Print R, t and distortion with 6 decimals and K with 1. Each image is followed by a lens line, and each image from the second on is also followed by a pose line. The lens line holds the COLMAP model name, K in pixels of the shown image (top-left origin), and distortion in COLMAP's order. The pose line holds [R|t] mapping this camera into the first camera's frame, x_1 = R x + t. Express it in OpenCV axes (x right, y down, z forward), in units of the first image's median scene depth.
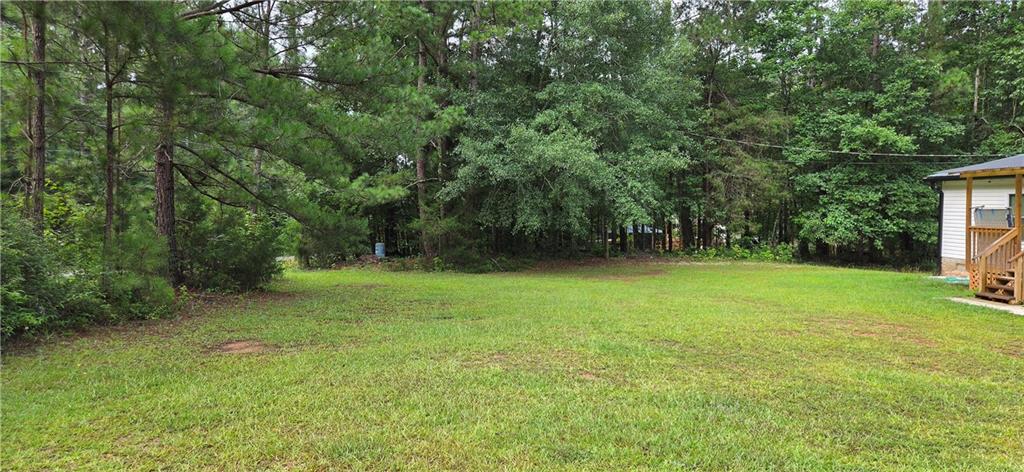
lens RADIAL K [[694.3, 0, 497.7], [0, 694.3, 215.5], [0, 0, 1]] dist [0.072702, -0.061779]
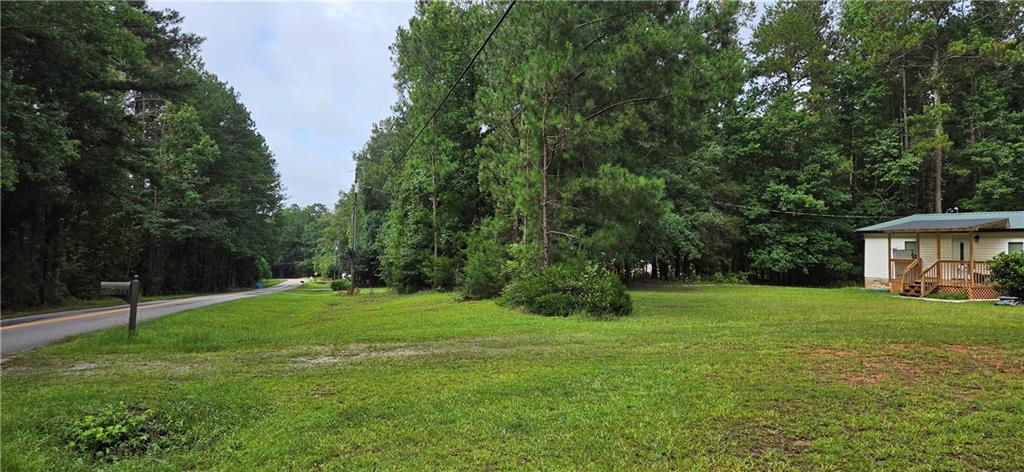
lens RADIAL K [[694.3, 0, 505.5], [0, 694.3, 237.1], [0, 0, 1]] dist [0.072702, -0.061779]
pose [[0.975690, 0.002318, 0.219141, -0.426939], [0.002145, 0.999795, -0.020123, -0.003632], [-0.219143, 0.020104, 0.975486, -0.347269]]
